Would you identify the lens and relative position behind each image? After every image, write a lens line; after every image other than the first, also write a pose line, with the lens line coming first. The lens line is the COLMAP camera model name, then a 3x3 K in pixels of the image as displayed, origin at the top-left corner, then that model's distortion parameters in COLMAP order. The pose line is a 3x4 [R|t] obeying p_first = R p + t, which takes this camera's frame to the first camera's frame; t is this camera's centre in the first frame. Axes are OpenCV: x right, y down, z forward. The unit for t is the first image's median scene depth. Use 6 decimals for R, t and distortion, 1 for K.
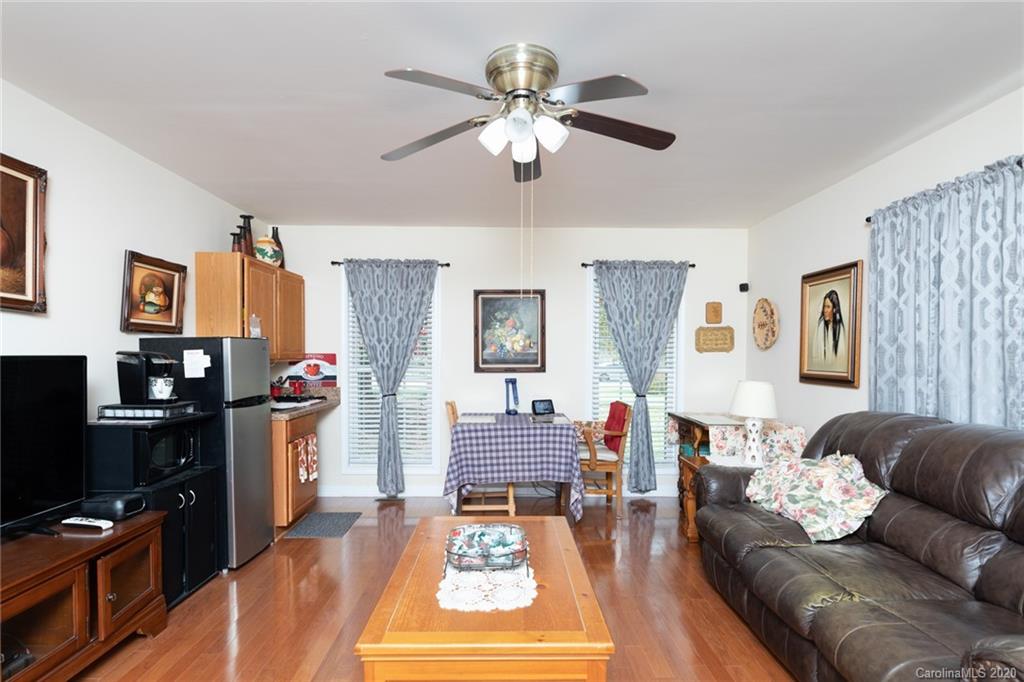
lens RADIAL K [[558.5, 0, 510.3], [0, 558.5, 364.0], [0, 0, 1]] dist [0.000436, -0.000787]
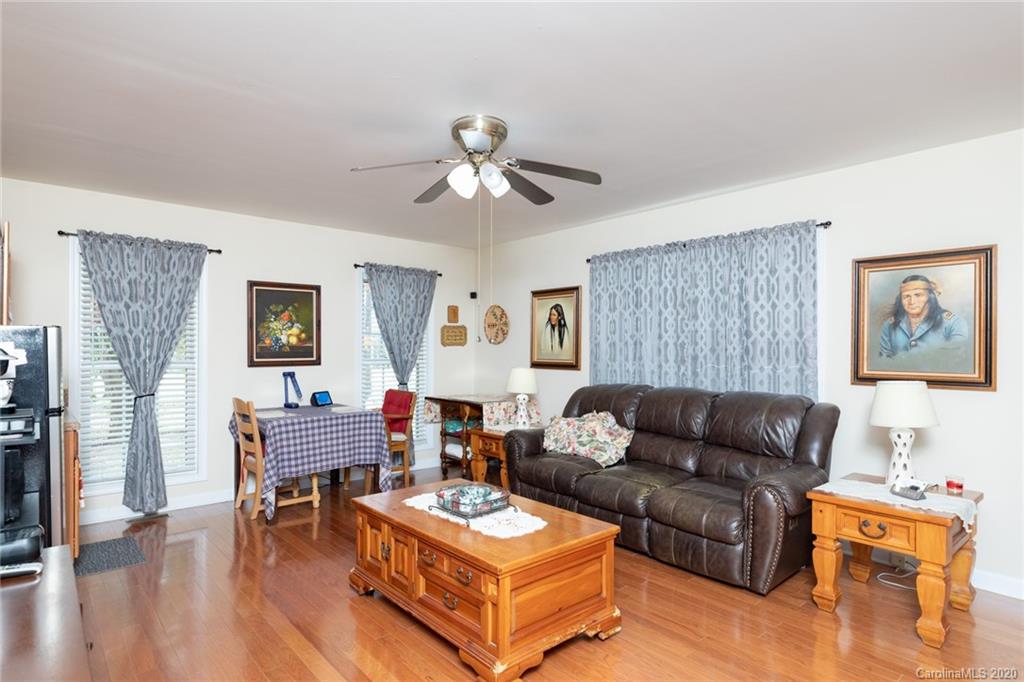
lens RADIAL K [[551.0, 0, 512.0], [0, 551.0, 341.0], [0, 0, 1]] dist [0.001876, -0.000047]
pose [[0.760178, 0.007600, 0.649670, -0.383142], [0.011139, 0.999632, -0.024729, -0.000817], [-0.649619, 0.026035, 0.759814, -0.010627]]
